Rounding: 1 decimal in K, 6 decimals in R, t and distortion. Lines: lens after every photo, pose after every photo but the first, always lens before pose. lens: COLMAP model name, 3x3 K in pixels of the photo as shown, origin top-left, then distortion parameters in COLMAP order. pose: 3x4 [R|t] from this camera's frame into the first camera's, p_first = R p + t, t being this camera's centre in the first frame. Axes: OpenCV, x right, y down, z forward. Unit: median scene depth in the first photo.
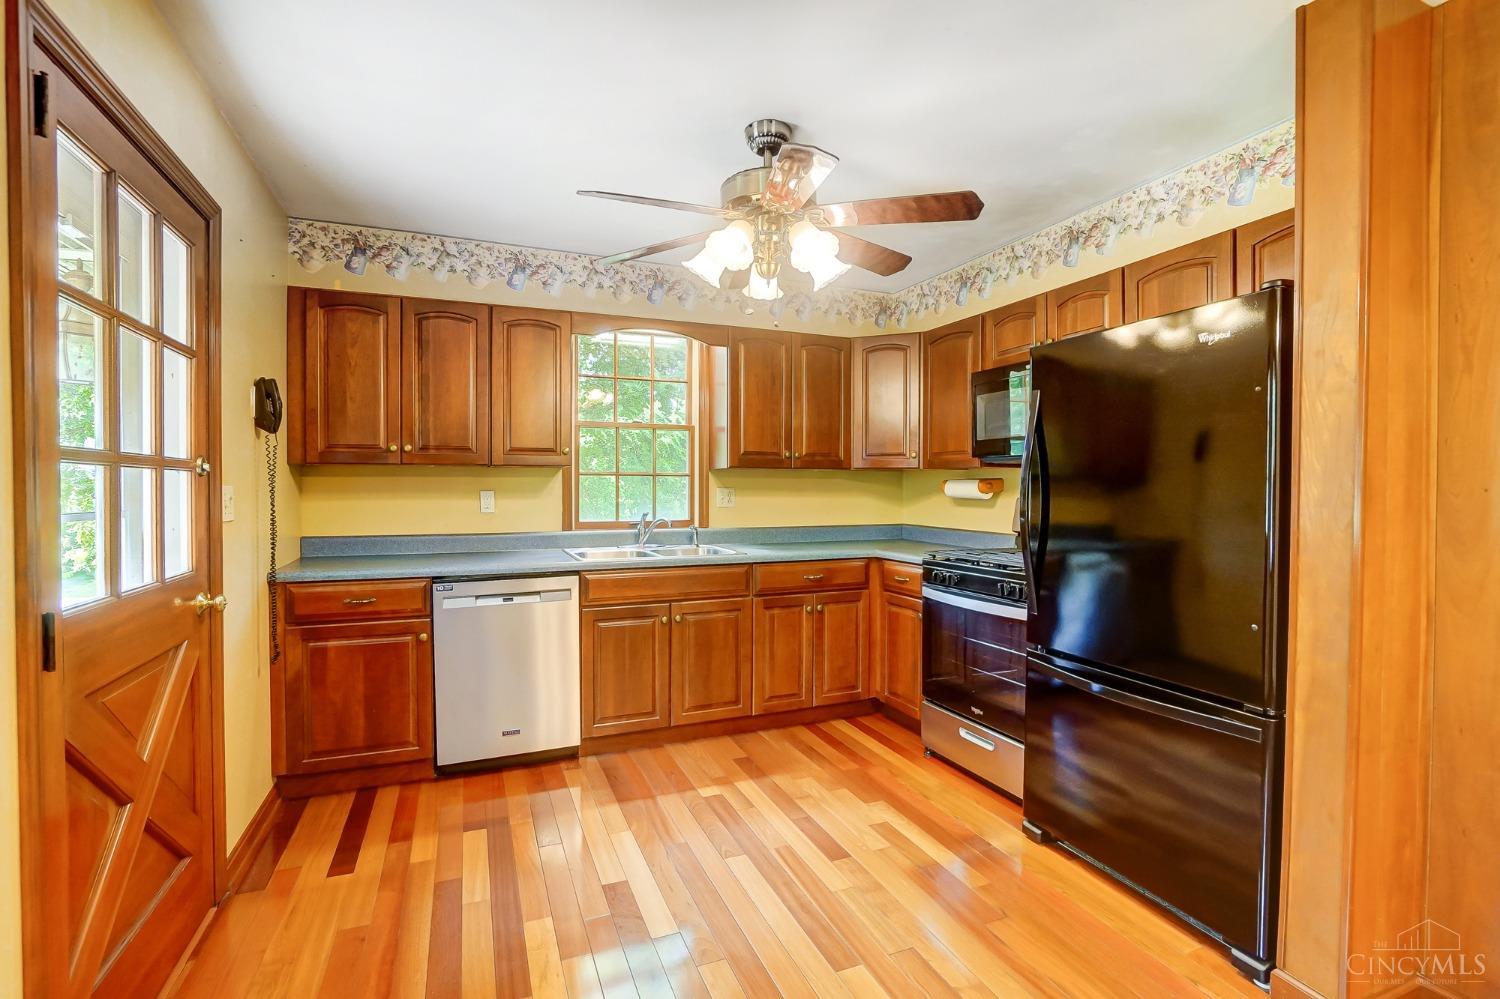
lens RADIAL K [[675.3, 0, 744.8], [0, 675.3, 495.8], [0, 0, 1]] dist [-0.023792, -0.000031]
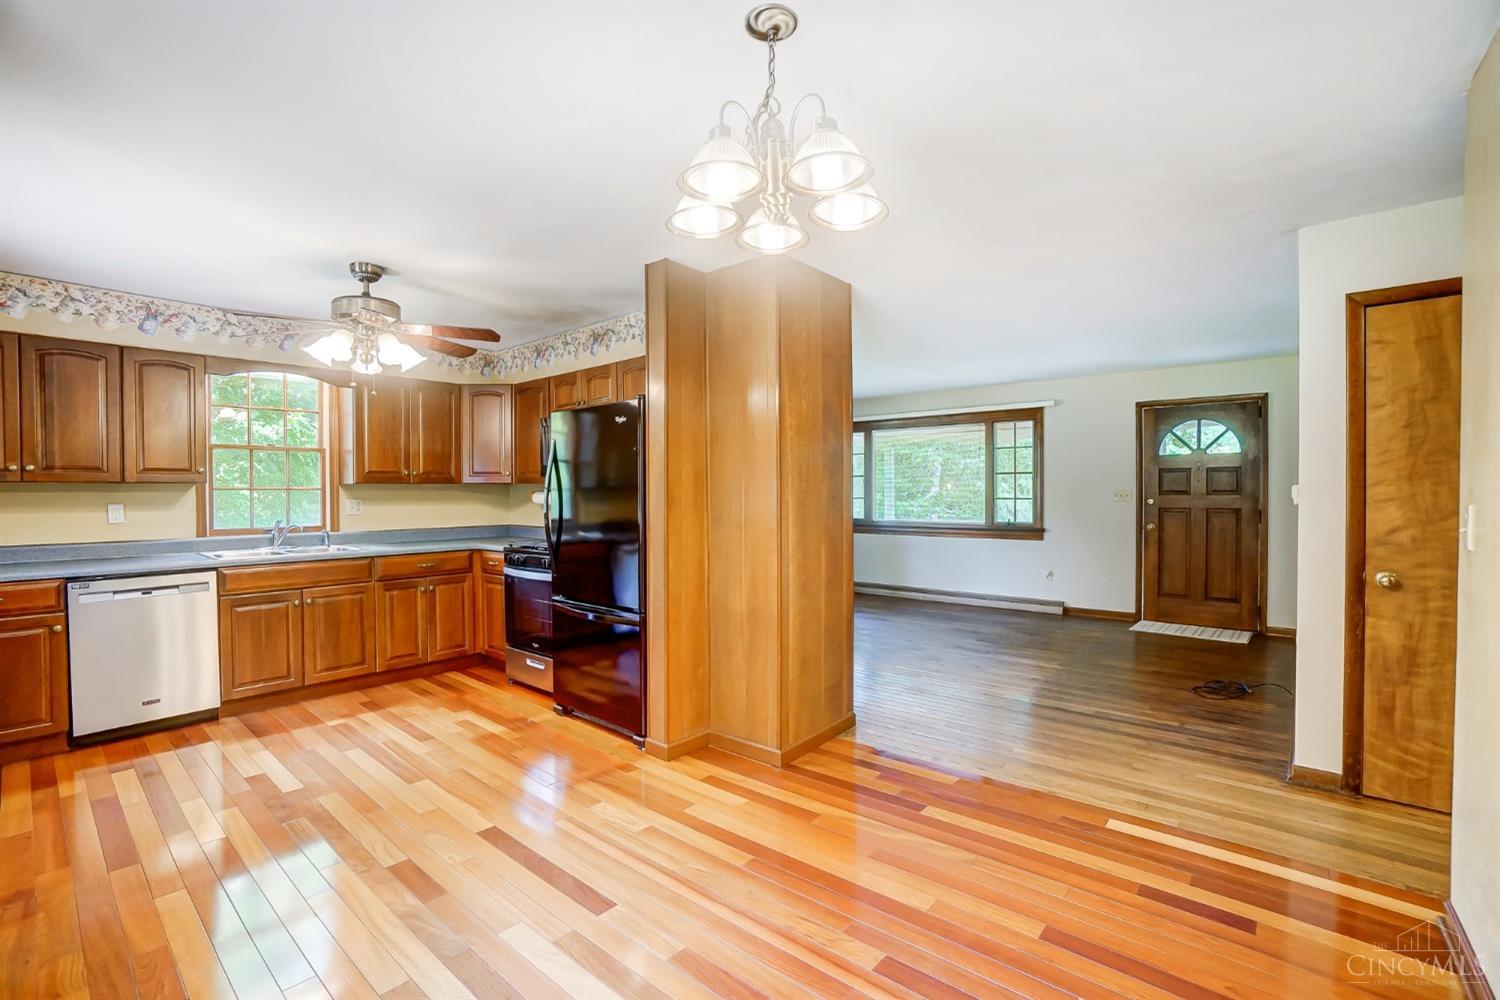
lens RADIAL K [[684.9, 0, 750.0], [0, 684.9, 500.0], [0, 0, 1]] dist [-0.058727, 0.024359]
pose [[0.898118, -0.011897, 0.439593, 0.099012], [0.012641, 0.999919, 0.001236, -0.002578], [-0.439572, 0.004447, 0.898196, -0.530365]]
